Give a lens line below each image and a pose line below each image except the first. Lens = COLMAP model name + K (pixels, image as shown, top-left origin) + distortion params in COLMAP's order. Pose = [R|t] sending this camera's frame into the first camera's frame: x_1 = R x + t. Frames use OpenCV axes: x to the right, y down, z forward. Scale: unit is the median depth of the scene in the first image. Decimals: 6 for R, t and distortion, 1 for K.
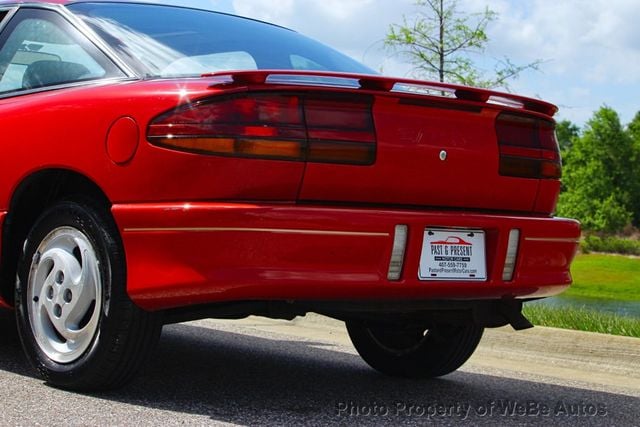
lens RADIAL K [[1633.3, 0, 322.1], [0, 1633.3, 214.9], [0, 0, 1]] dist [-0.401405, 0.000000]
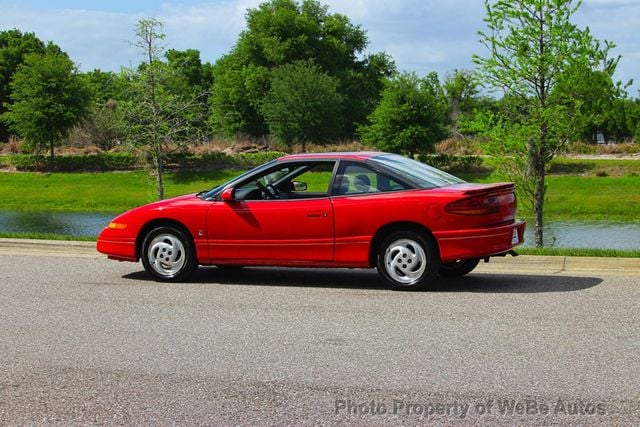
lens RADIAL K [[1633.3, 0, 320.8], [0, 1633.3, 214.1], [0, 0, 1]] dist [-0.401405, 0.000000]
pose [[0.896354, -0.093877, 0.433286, -1.679366], [0.066154, 0.994704, 0.078662, -0.302424], [-0.438376, -0.041845, 0.897817, -1.763981]]
